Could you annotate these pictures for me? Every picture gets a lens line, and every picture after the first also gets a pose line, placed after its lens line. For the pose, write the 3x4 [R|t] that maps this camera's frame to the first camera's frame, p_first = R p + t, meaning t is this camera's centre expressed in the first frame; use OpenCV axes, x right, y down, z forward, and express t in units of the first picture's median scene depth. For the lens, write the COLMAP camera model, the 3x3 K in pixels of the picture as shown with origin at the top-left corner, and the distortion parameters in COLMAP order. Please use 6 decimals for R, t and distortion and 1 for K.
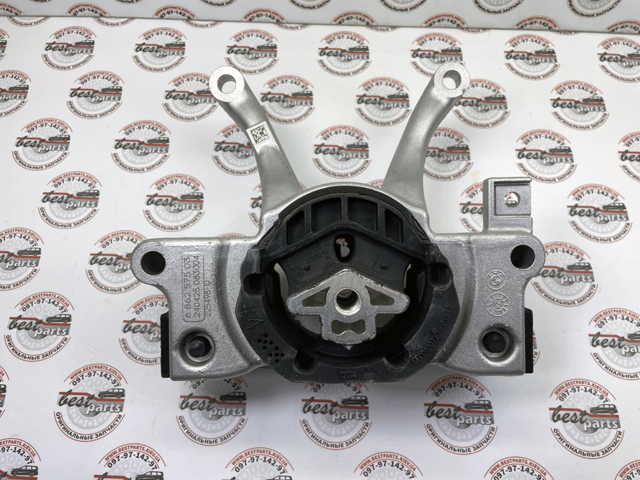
lens RADIAL K [[494.2, 0, 366.0], [0, 494.2, 240.3], [0, 0, 1]] dist [0.006597, -0.036443]
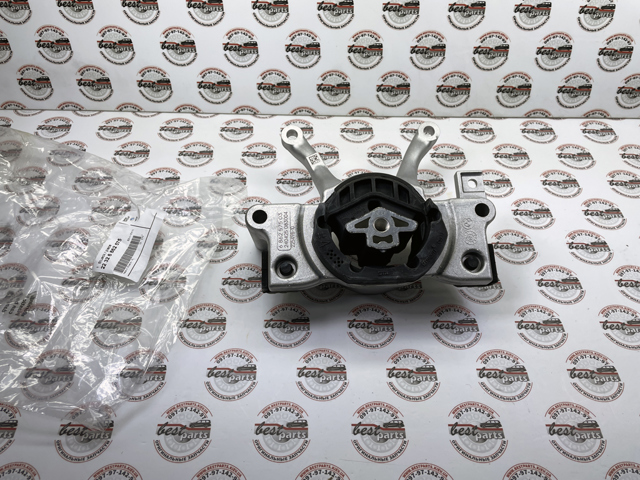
lens RADIAL K [[494.2, 0, 366.0], [0, 494.2, 240.3], [0, 0, 1]] dist [0.006597, -0.036443]
pose [[0.997901, -0.035803, 0.053958, -0.146972], [0.050802, 0.949554, -0.309463, 0.557787], [-0.040156, 0.311554, 0.949379, -0.468806]]
